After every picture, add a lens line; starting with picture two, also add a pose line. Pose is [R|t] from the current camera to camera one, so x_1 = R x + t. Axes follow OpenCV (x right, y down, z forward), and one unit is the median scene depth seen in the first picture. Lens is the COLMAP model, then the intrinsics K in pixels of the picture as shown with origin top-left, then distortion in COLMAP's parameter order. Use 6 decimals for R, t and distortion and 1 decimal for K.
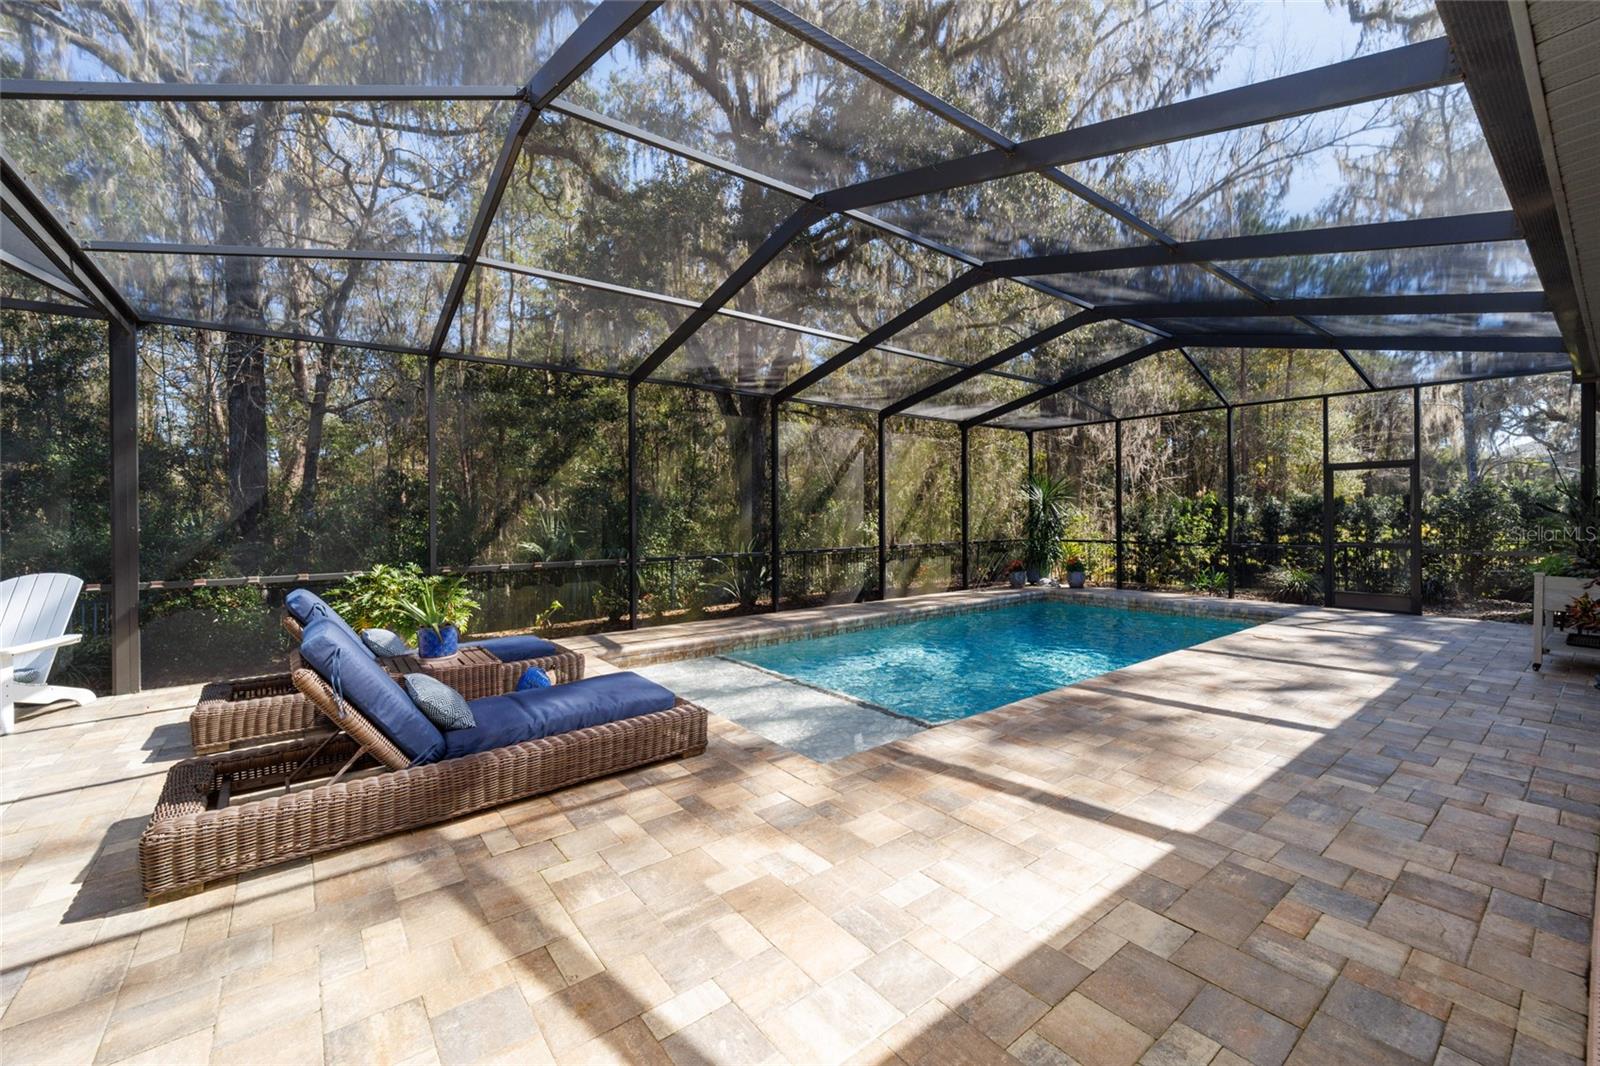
lens RADIAL K [[640.2, 0, 802.2], [0, 640.2, 522.8], [0, 0, 1]] dist [0.000504, -0.000237]
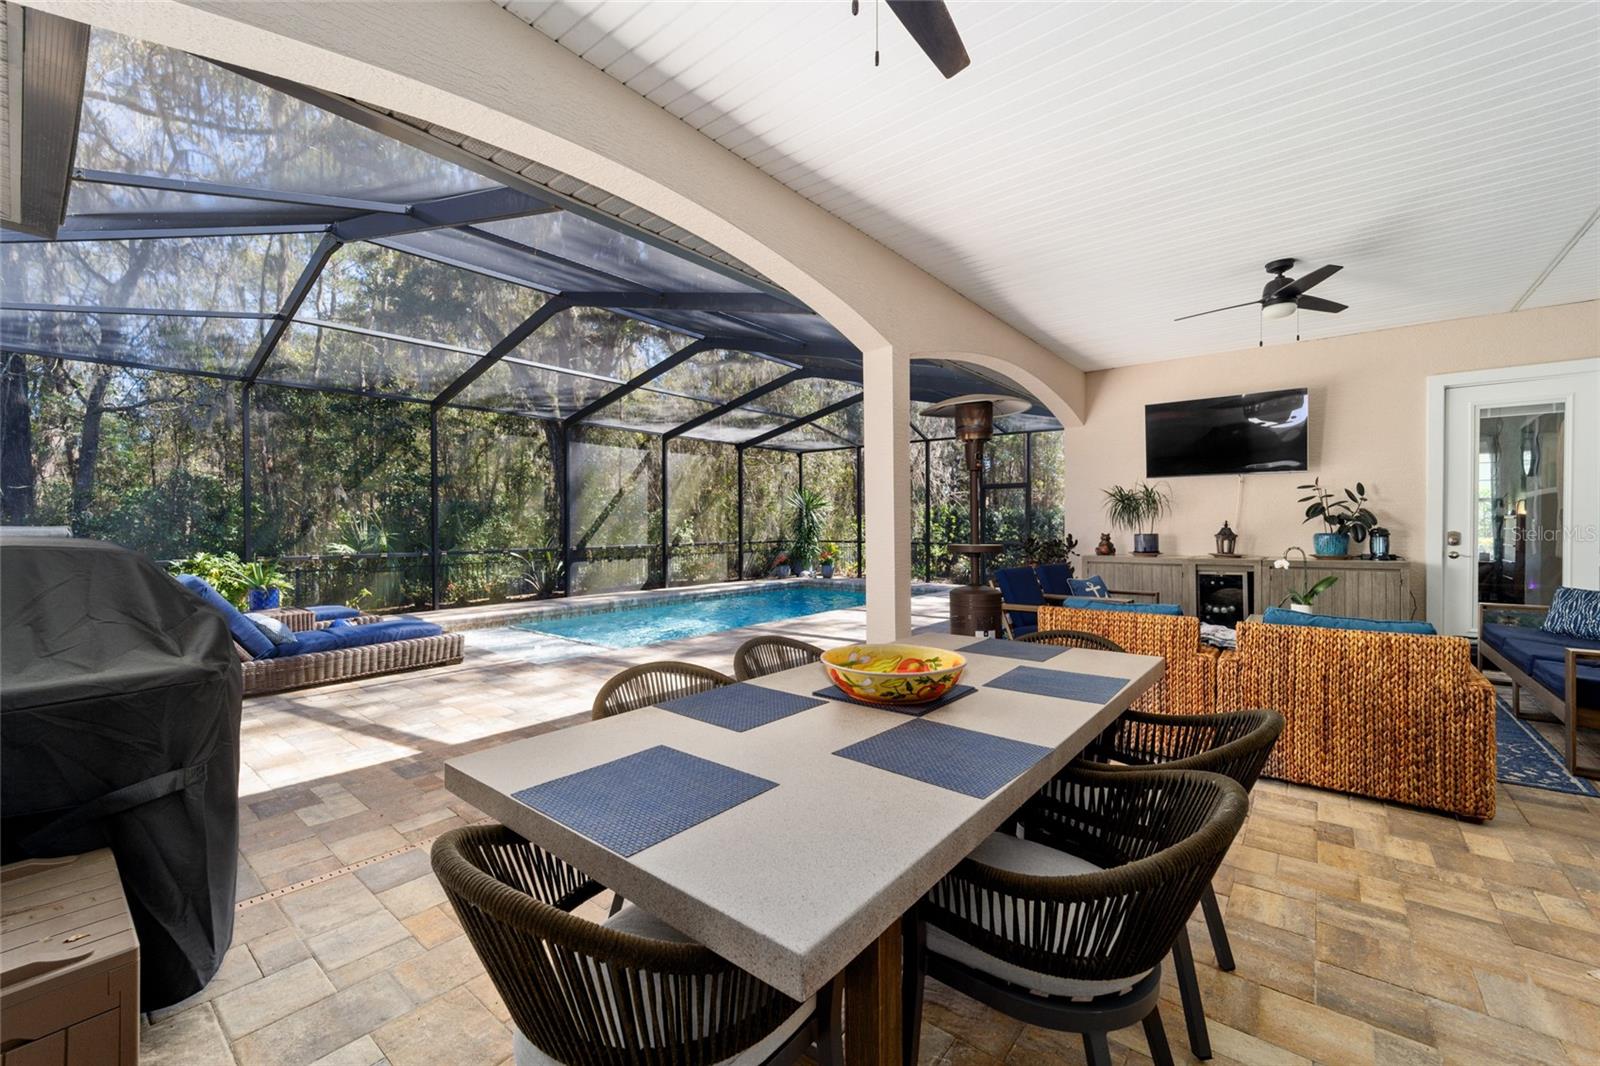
lens RADIAL K [[640.2, 0, 794.6], [0, 640.2, 537.1], [0, 0, 1]] dist [0.000504, -0.000237]
pose [[0.977795, 0.000498, 0.209561, 0.102978], [-0.002205, 0.999966, 0.007915, 0.011603], [-0.209550, -0.008201, 0.977763, -0.229433]]
